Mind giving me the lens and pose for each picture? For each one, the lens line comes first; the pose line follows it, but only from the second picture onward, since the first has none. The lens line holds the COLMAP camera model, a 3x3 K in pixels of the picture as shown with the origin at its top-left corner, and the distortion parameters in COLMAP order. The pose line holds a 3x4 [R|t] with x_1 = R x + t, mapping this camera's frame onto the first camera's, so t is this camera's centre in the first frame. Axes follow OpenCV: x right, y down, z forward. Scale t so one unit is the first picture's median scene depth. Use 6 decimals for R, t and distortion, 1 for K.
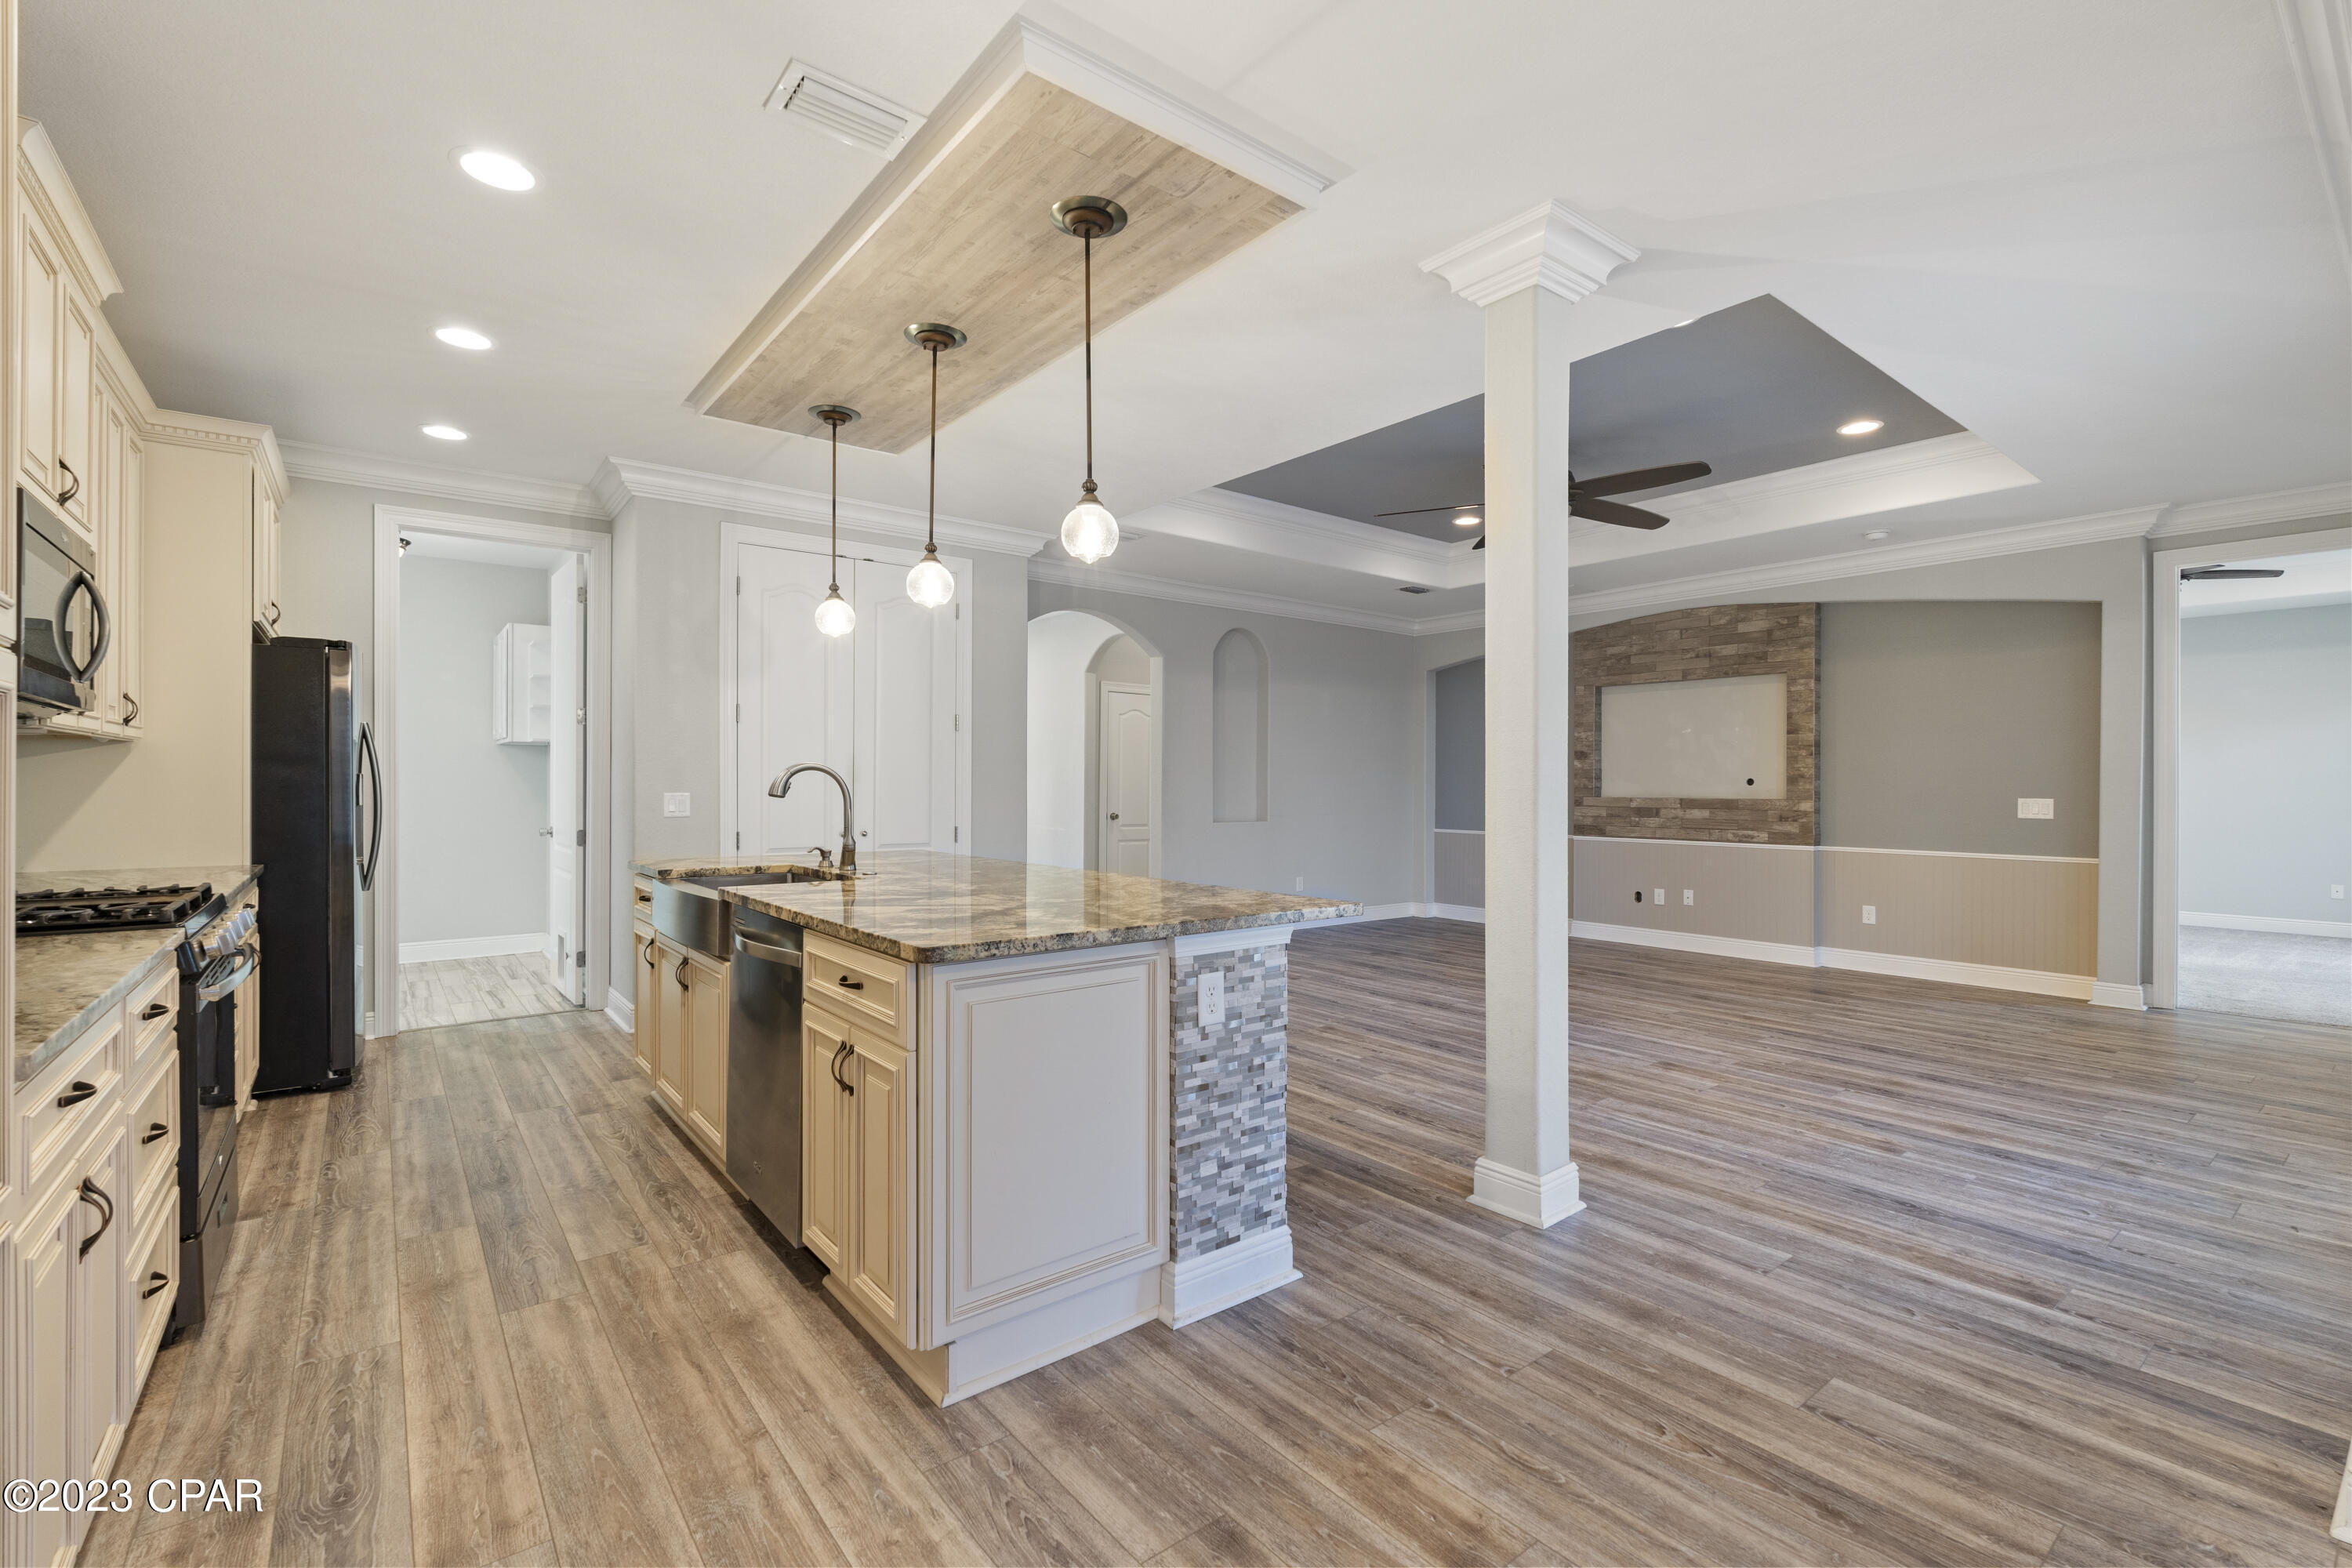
lens RADIAL K [[1043.4, 0, 1176.0], [0, 1043.4, 784.0], [0, 0, 1]] dist [-0.013200, 0.000065]
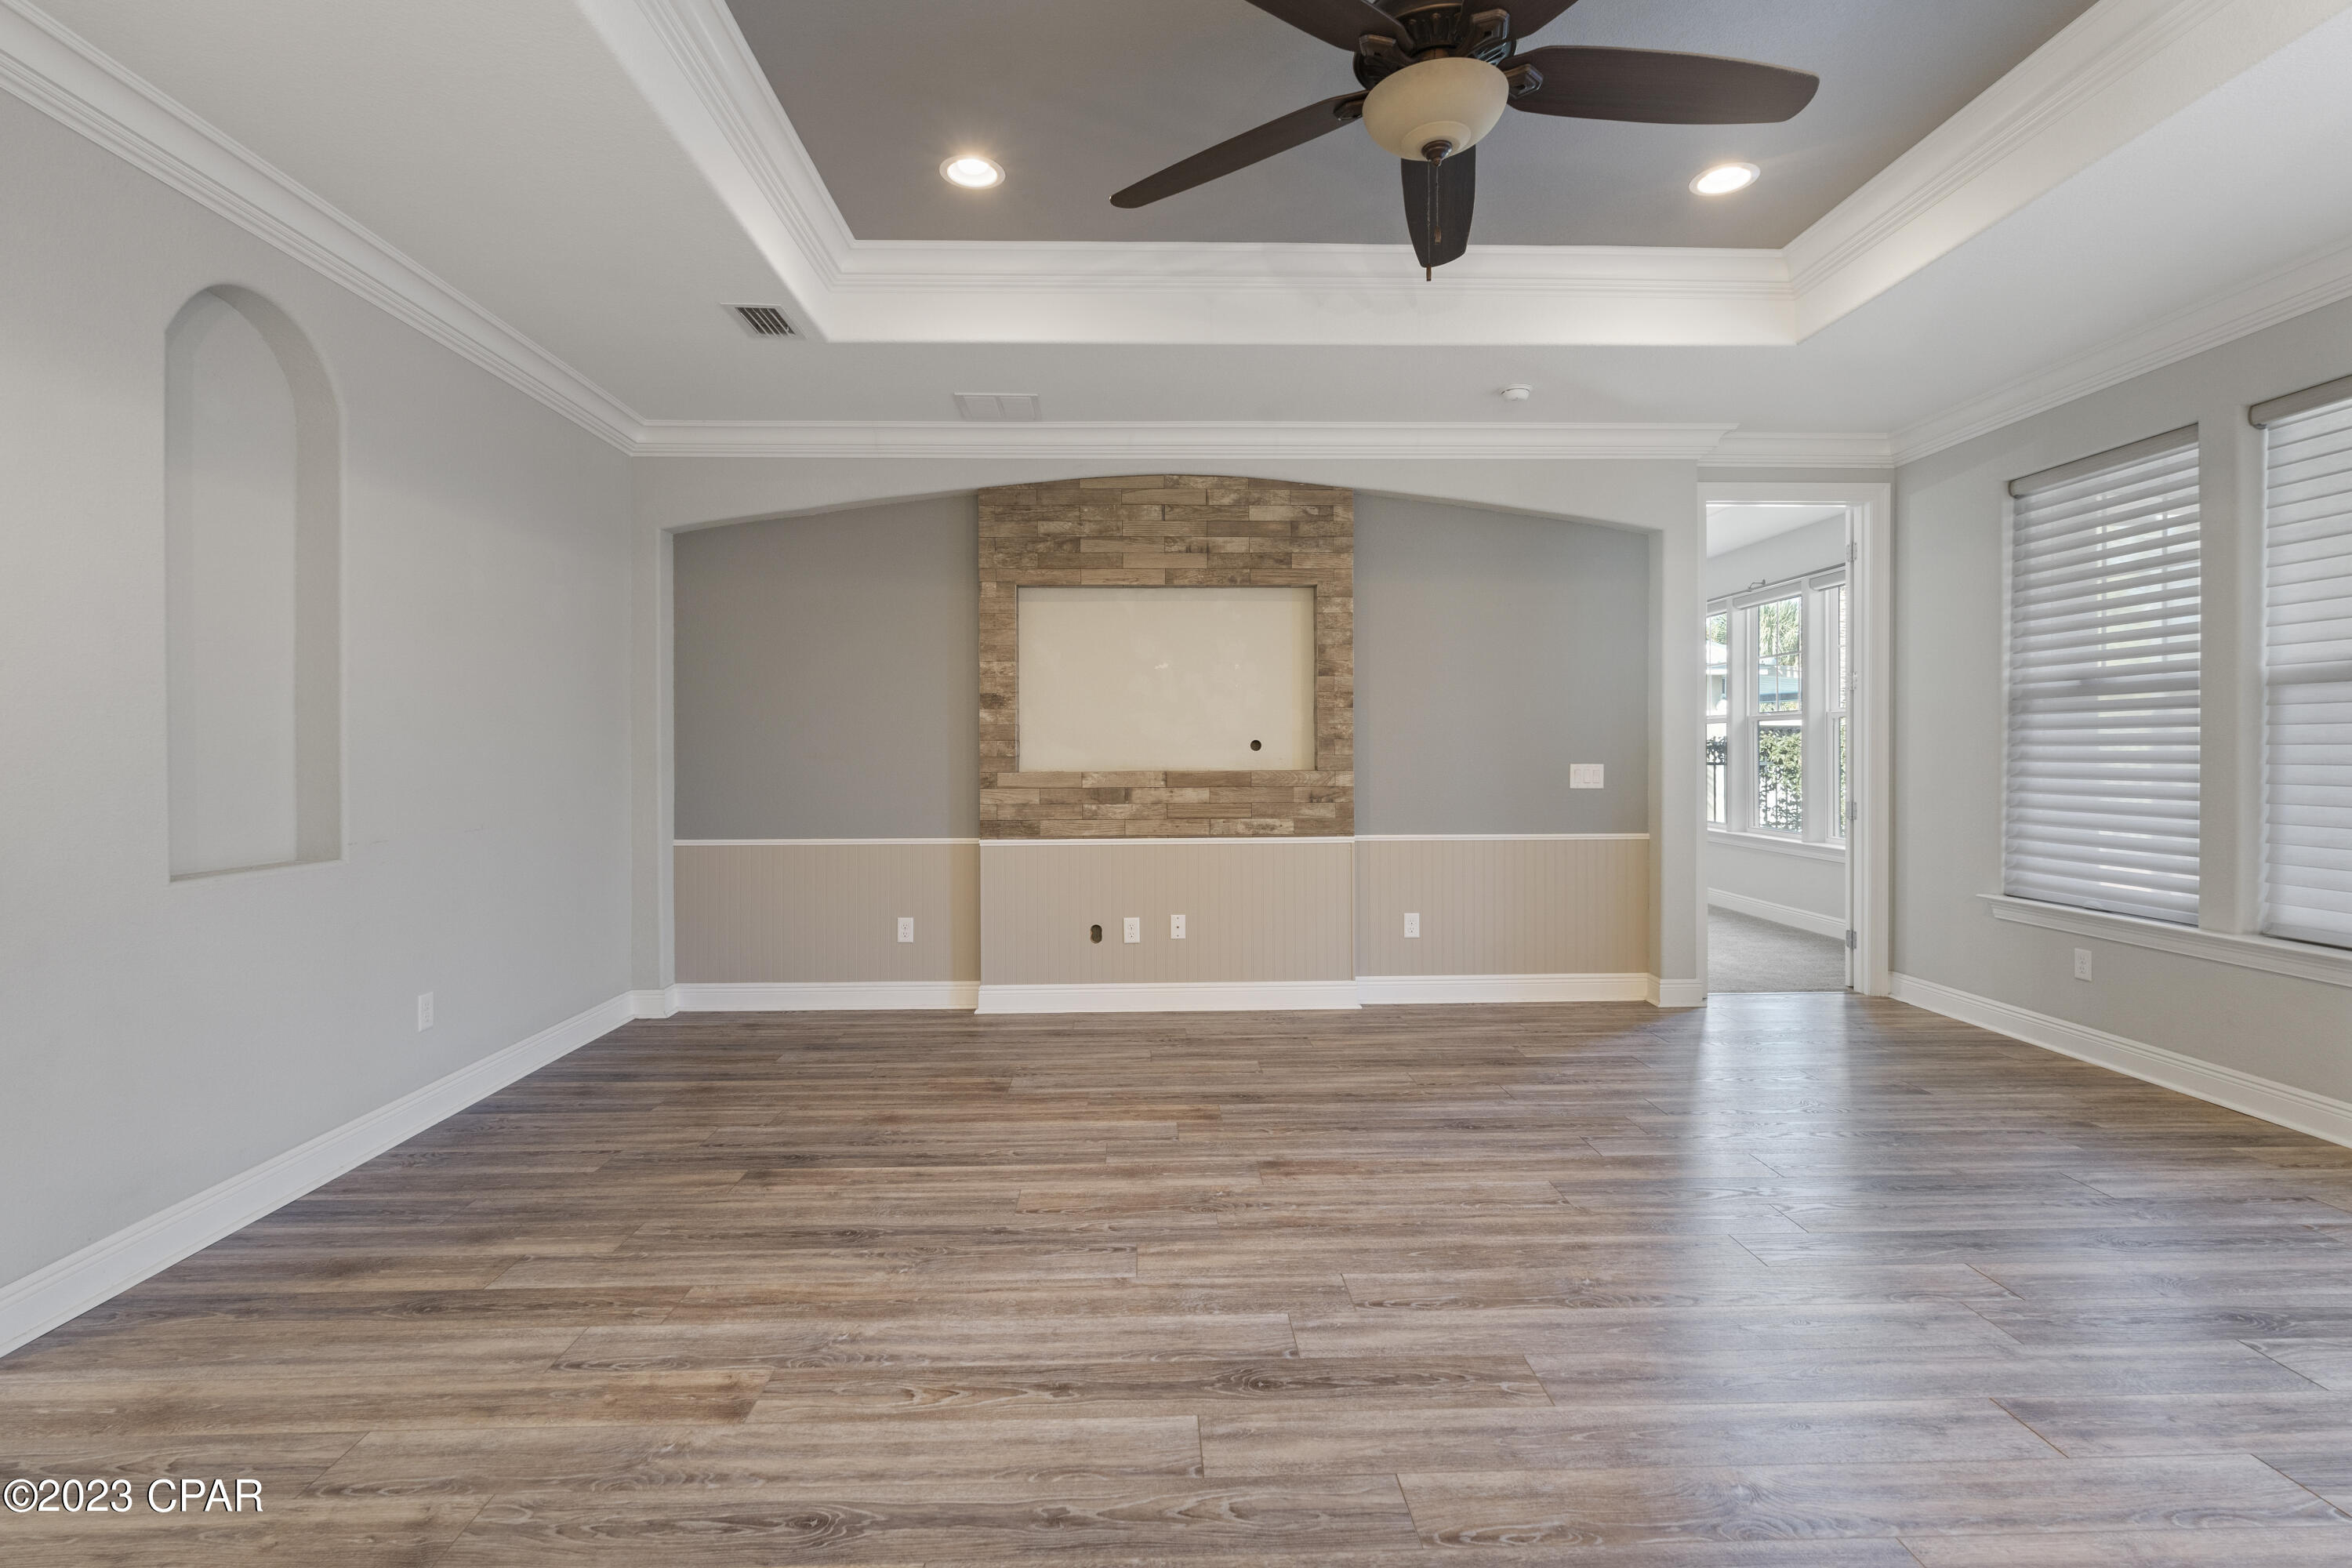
lens RADIAL K [[1101.6, 0, 1174.5], [0, 1101.6, 748.9], [0, 0, 1]] dist [0.001461, 0.000069]
pose [[0.590131, -0.007506, 0.807272, -0.054405], [0.006366, 0.999969, 0.004644, -0.003304], [-0.807282, 0.002398, 0.590161, 0.607608]]
